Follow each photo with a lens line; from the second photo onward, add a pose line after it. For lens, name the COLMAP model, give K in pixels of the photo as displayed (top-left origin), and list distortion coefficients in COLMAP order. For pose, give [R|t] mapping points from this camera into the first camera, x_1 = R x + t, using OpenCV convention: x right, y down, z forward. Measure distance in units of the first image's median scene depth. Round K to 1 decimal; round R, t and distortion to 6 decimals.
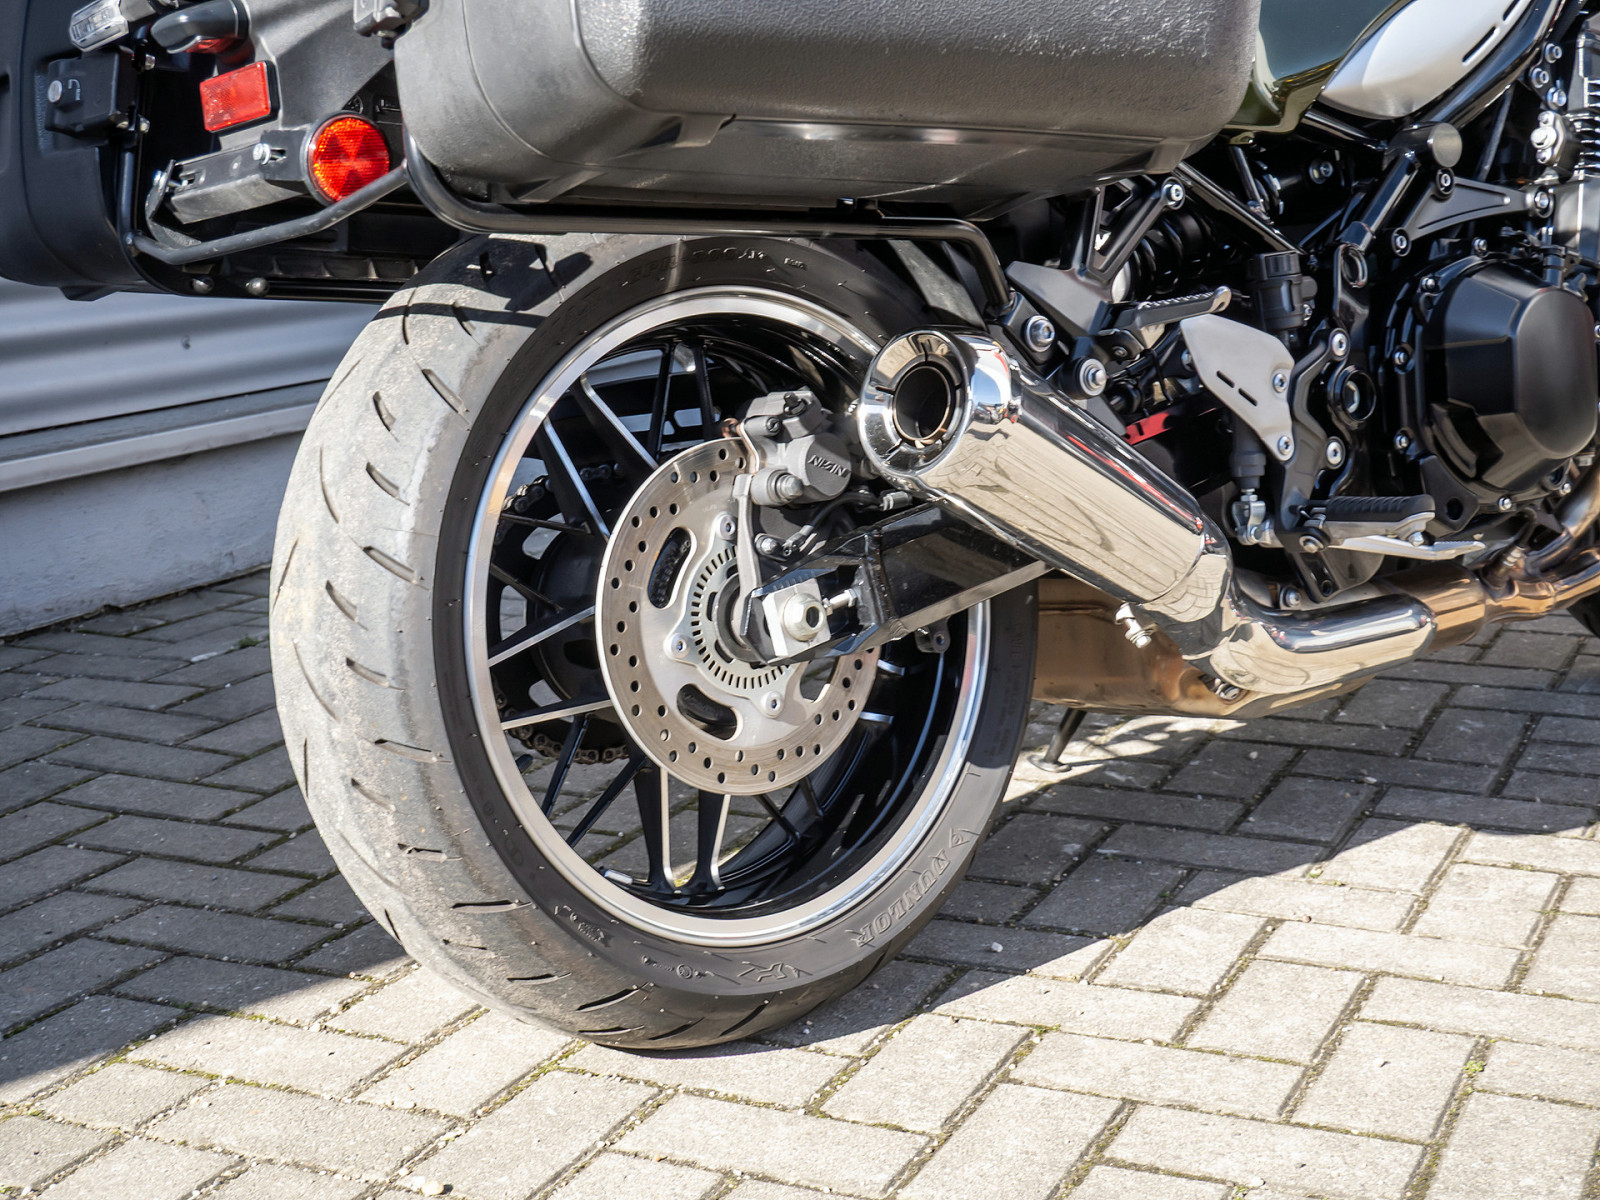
lens RADIAL K [[2380.2, 0, 800.0], [0, 2380.2, 600.0], [0, 0, 1]] dist [0.080972, -0.015902]
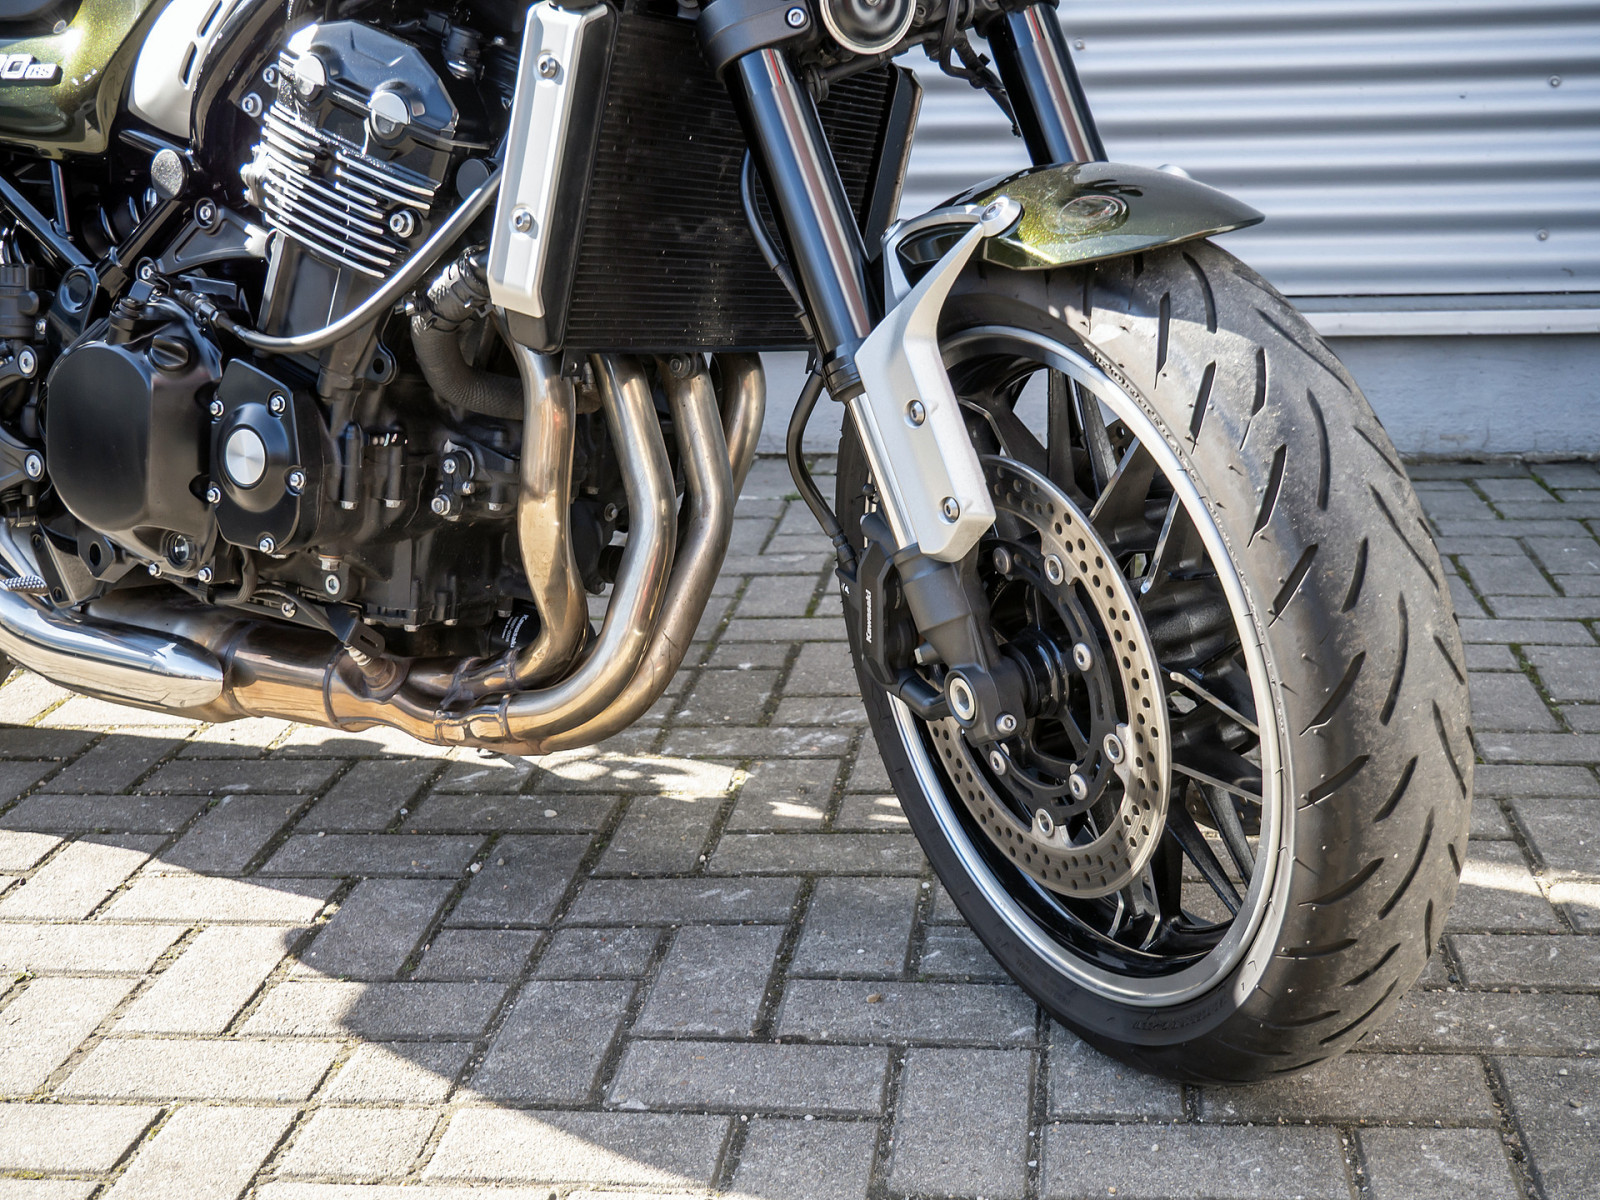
lens RADIAL K [[2211.6, 0, 800.0], [0, 2211.6, 600.0], [0, 0, 1]] dist [0.001010, 0.011209]
pose [[0.296195, 0.269729, -0.916250, 1.215752], [-0.158008, 0.959916, 0.231505, -0.280135], [0.941967, 0.076204, 0.326941, 1.009592]]
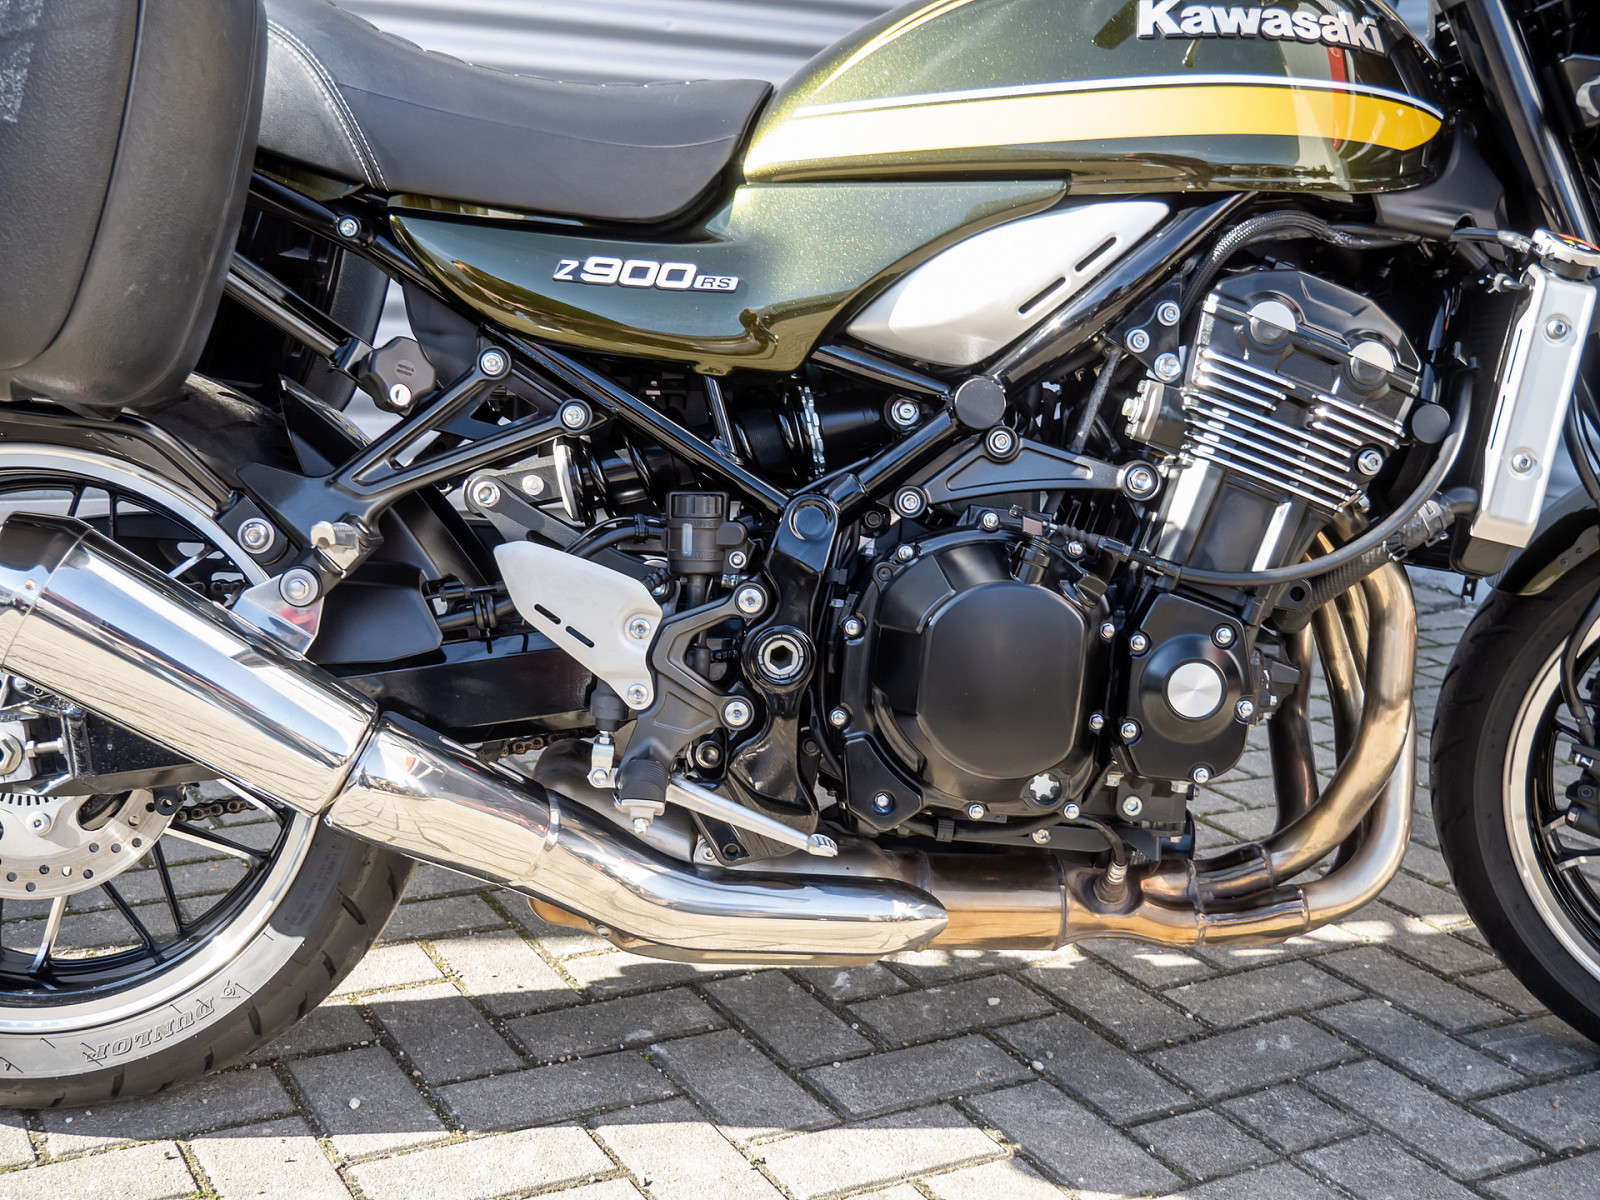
lens RADIAL K [[1880.9, 0, 800.0], [0, 1880.9, 600.0], [0, 0, 1]] dist [0.013526, 0.030233]
pose [[0.805817, 0.189467, -0.561036, 0.650851], [-0.186573, 0.980411, 0.063118, -0.156684], [0.562005, 0.053813, 0.825382, 0.409235]]
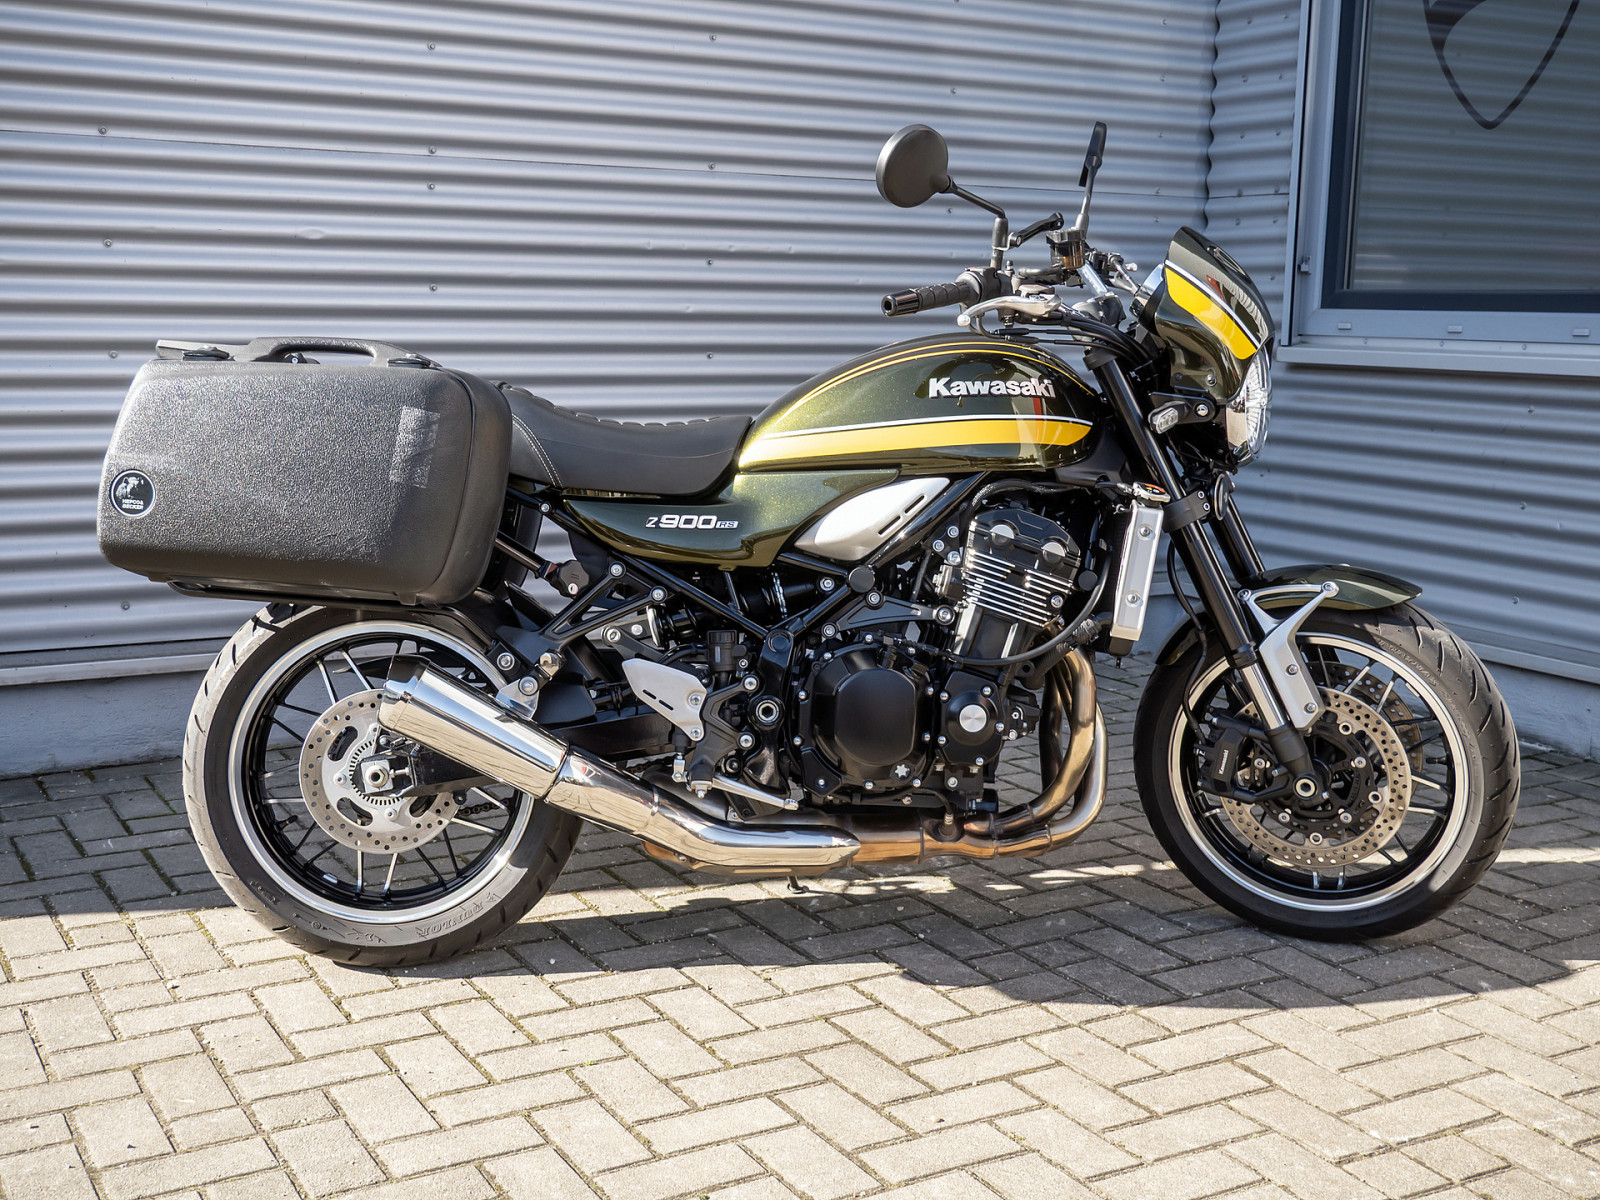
lens RADIAL K [[1825.8, 0, 800.0], [0, 1825.8, 600.0], [0, 0, 1]] dist [0.011566, 0.078061]
pose [[0.807006, 0.121371, -0.577936, 1.064644], [-0.144602, 0.989472, 0.005881, -0.184590], [0.572566, 0.078825, 0.816061, -0.134233]]
